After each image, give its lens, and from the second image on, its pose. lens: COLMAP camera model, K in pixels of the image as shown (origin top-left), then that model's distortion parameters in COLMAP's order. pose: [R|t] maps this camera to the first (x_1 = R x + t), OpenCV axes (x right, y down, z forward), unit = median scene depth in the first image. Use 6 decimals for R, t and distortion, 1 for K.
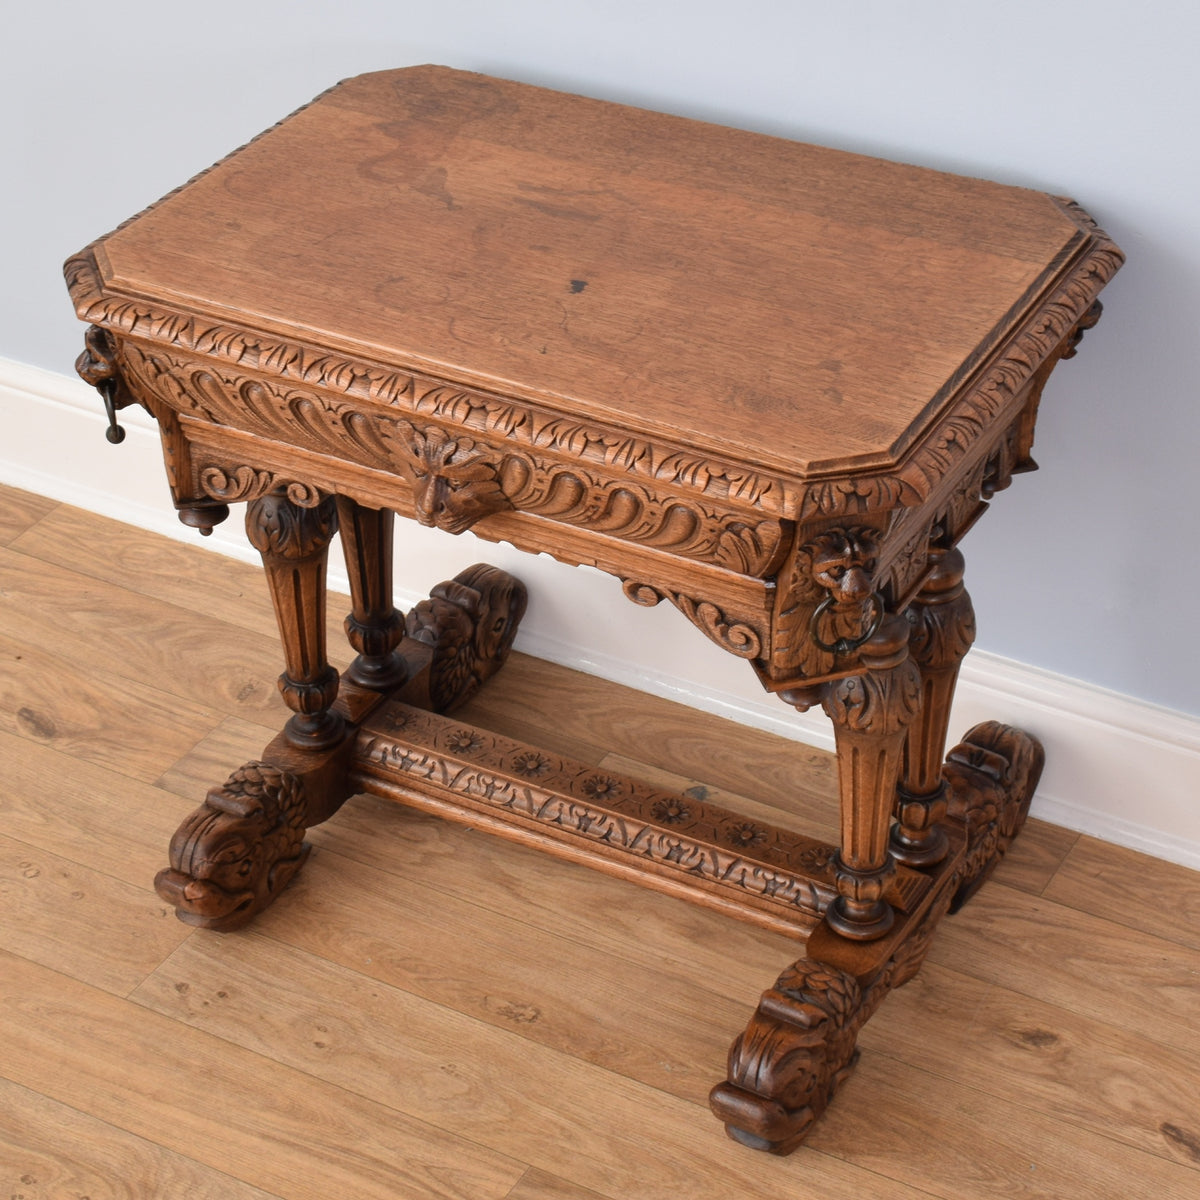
lens RADIAL K [[2781.3, 0, 599.6], [0, 2781.3, 588.3], [0, 0, 1]] dist [-0.031012, 0.000000]
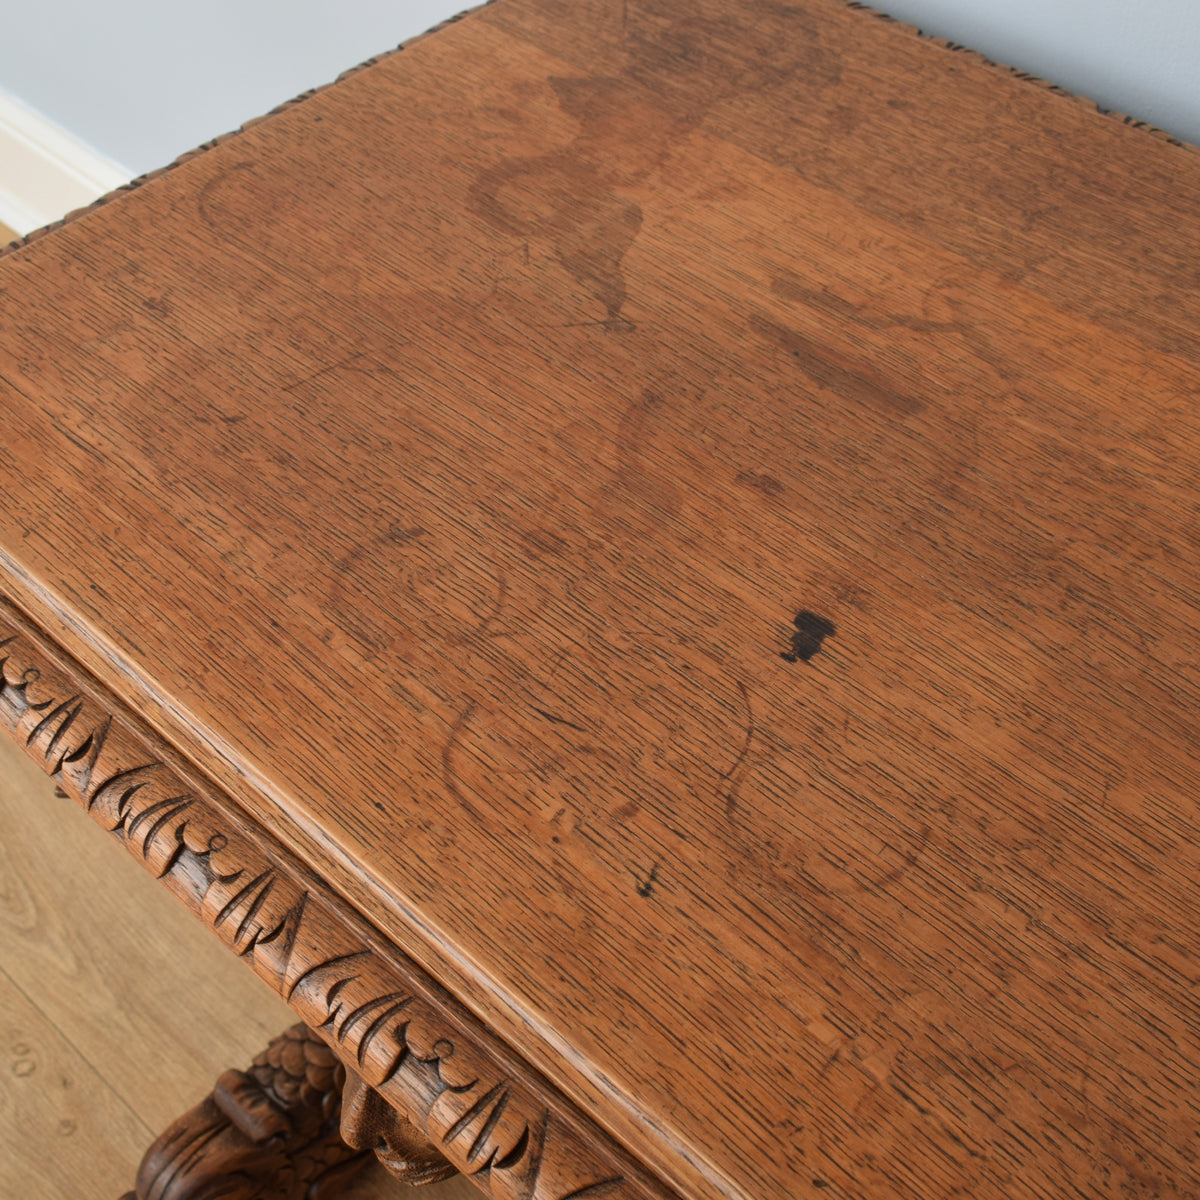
lens RADIAL K [[1874.3, 0, 605.7], [0, 1874.3, 606.4], [0, 0, 1]] dist [-0.009743, 0.000000]
pose [[0.962781, 0.179206, -0.202332, 0.017468], [-0.130719, 0.963951, 0.231756, -0.161846], [0.236570, -0.196682, 0.951499, 0.682124]]
